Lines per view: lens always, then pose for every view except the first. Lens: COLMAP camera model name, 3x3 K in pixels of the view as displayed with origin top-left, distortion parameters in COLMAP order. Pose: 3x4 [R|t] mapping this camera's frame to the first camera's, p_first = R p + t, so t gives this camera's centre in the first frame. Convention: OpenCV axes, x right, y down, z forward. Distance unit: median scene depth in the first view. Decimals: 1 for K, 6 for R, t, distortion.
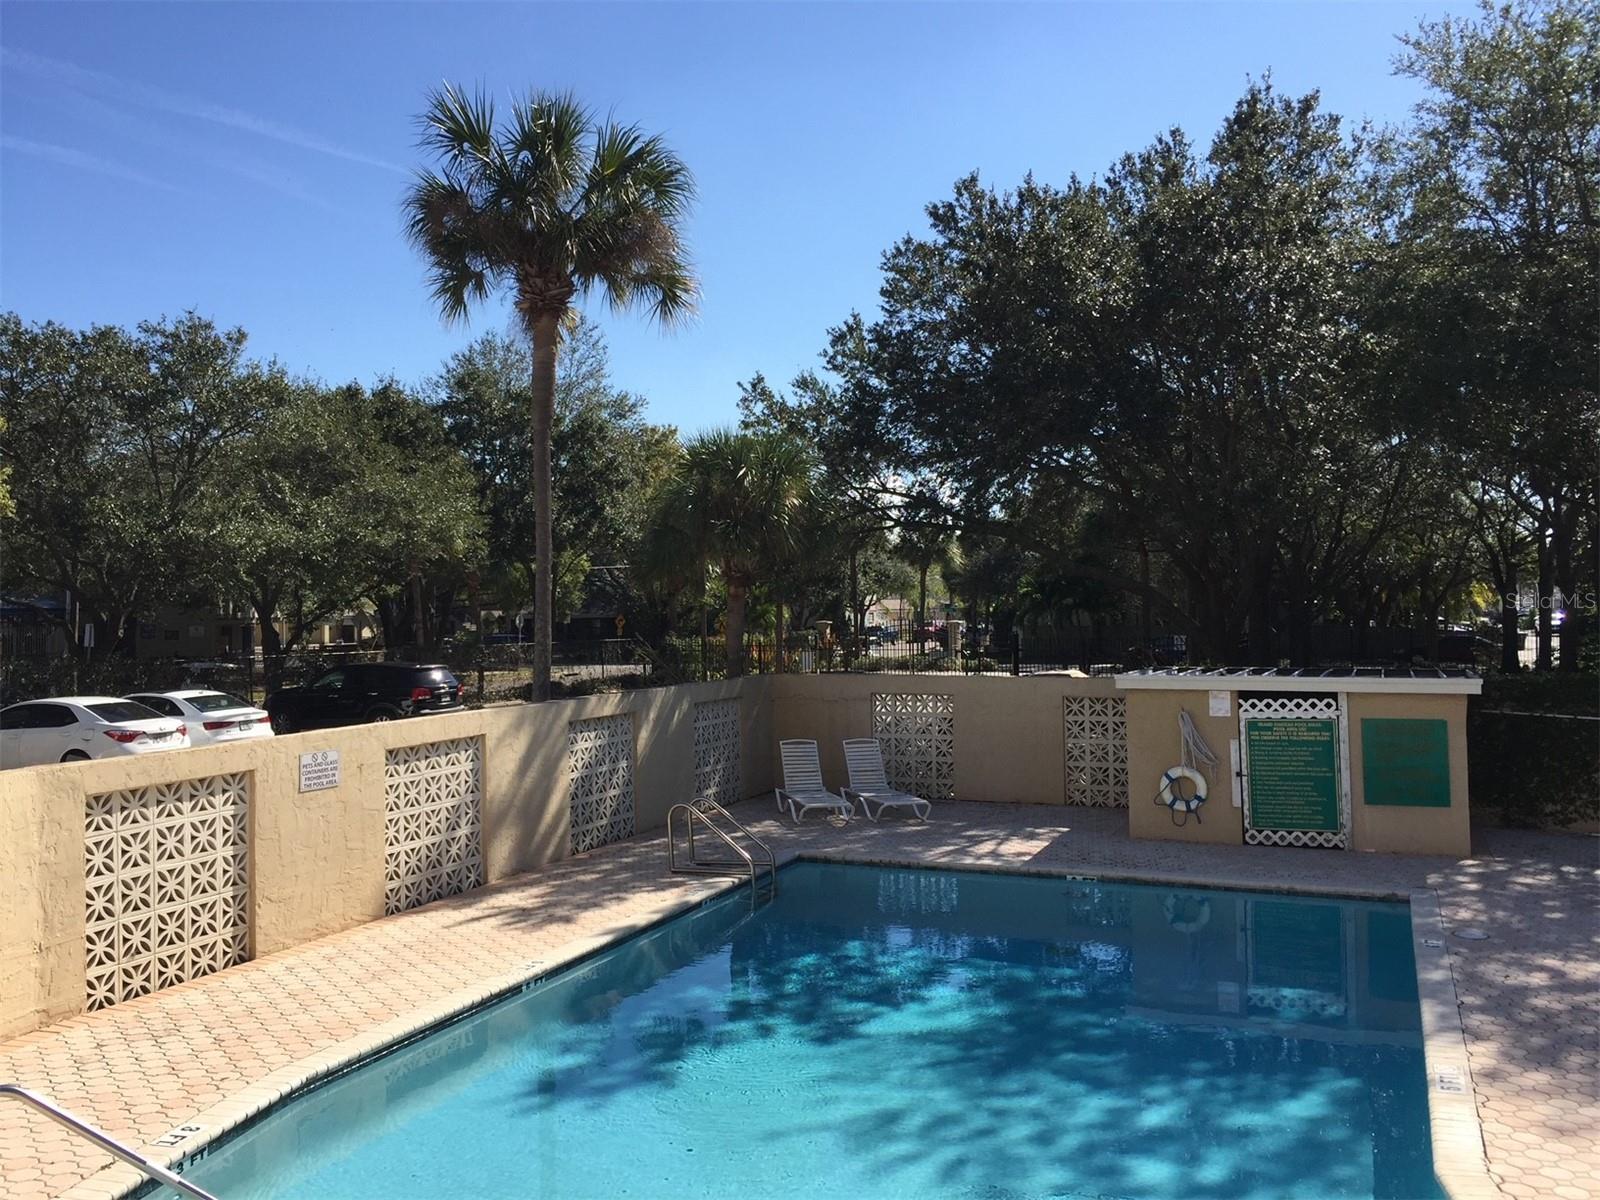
lens RADIAL K [[1399.0, 0, 802.6], [0, 1399.0, 622.5], [0, 0, 1]] dist [0.083579, -0.114819]
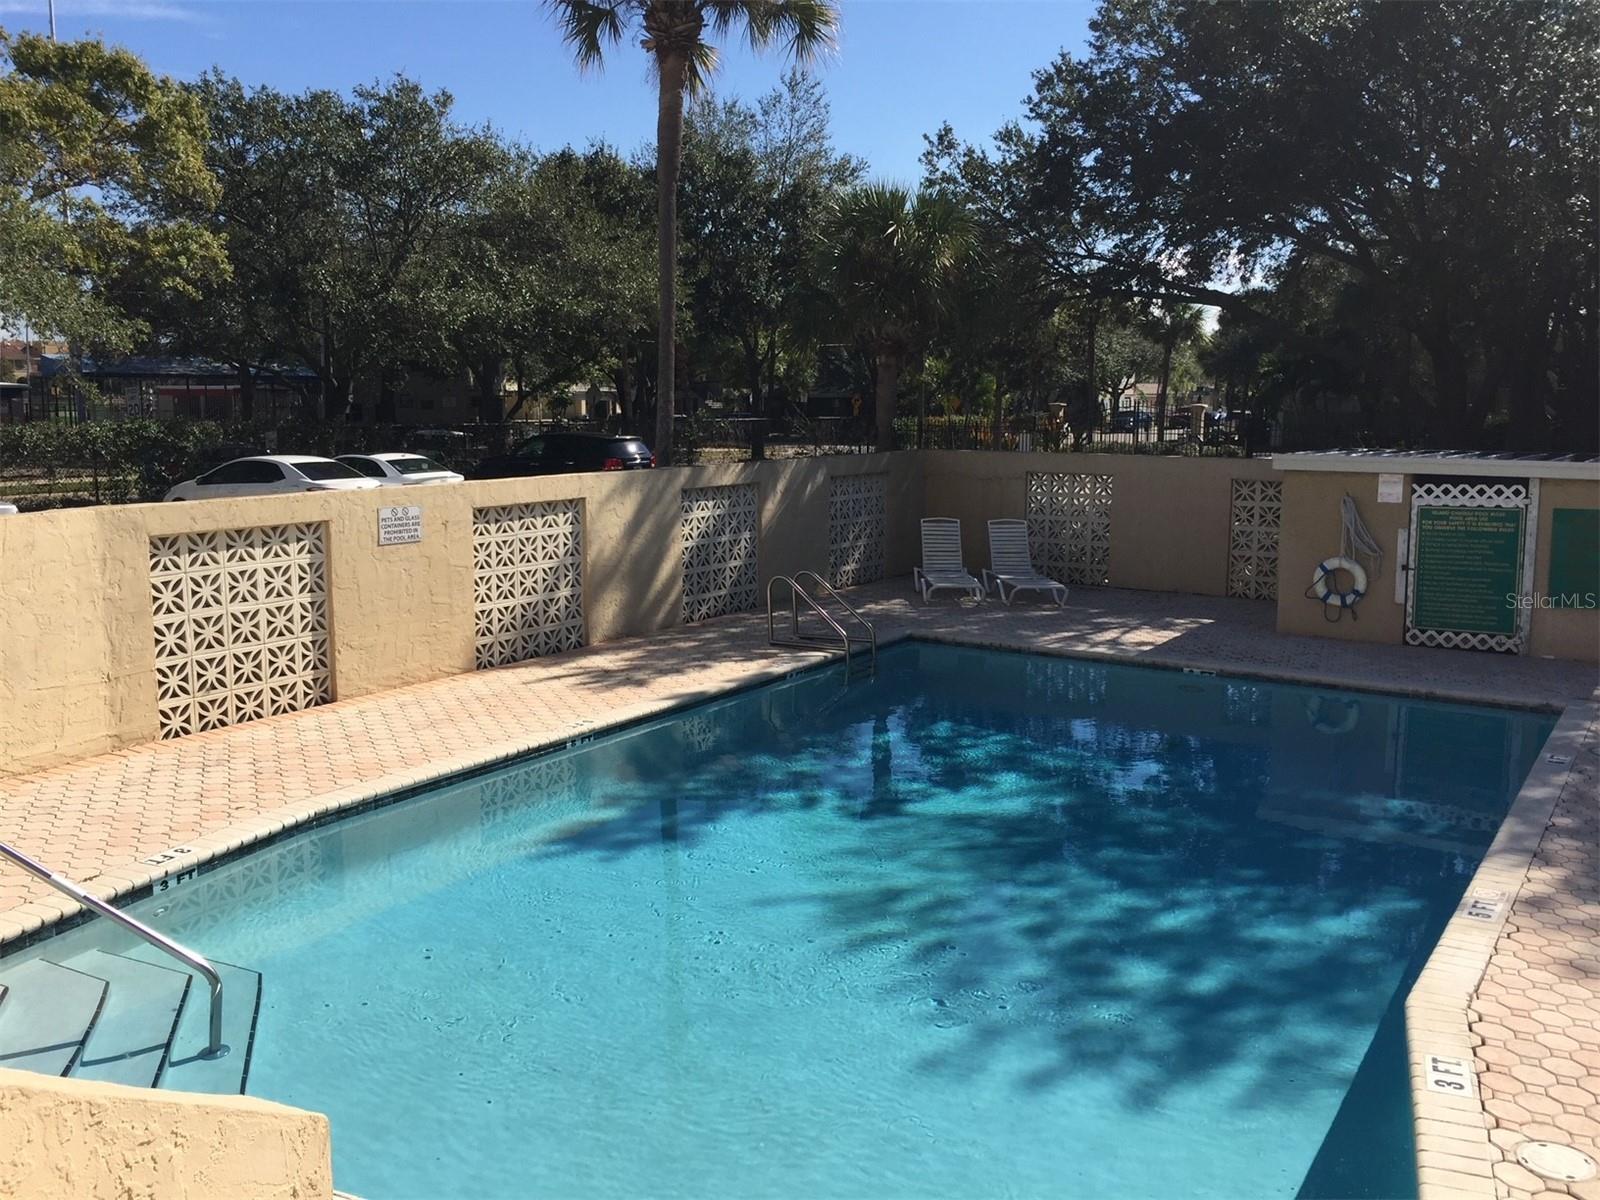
lens RADIAL K [[1399.0, 0, 802.6], [0, 1399.0, 622.5], [0, 0, 1]] dist [0.083579, -0.114819]
pose [[0.981819, 0.045851, -0.184201, 0.102351], [-0.017407, 0.988048, 0.153158, 0.011053], [0.189022, -0.147166, 0.970883, 0.047932]]
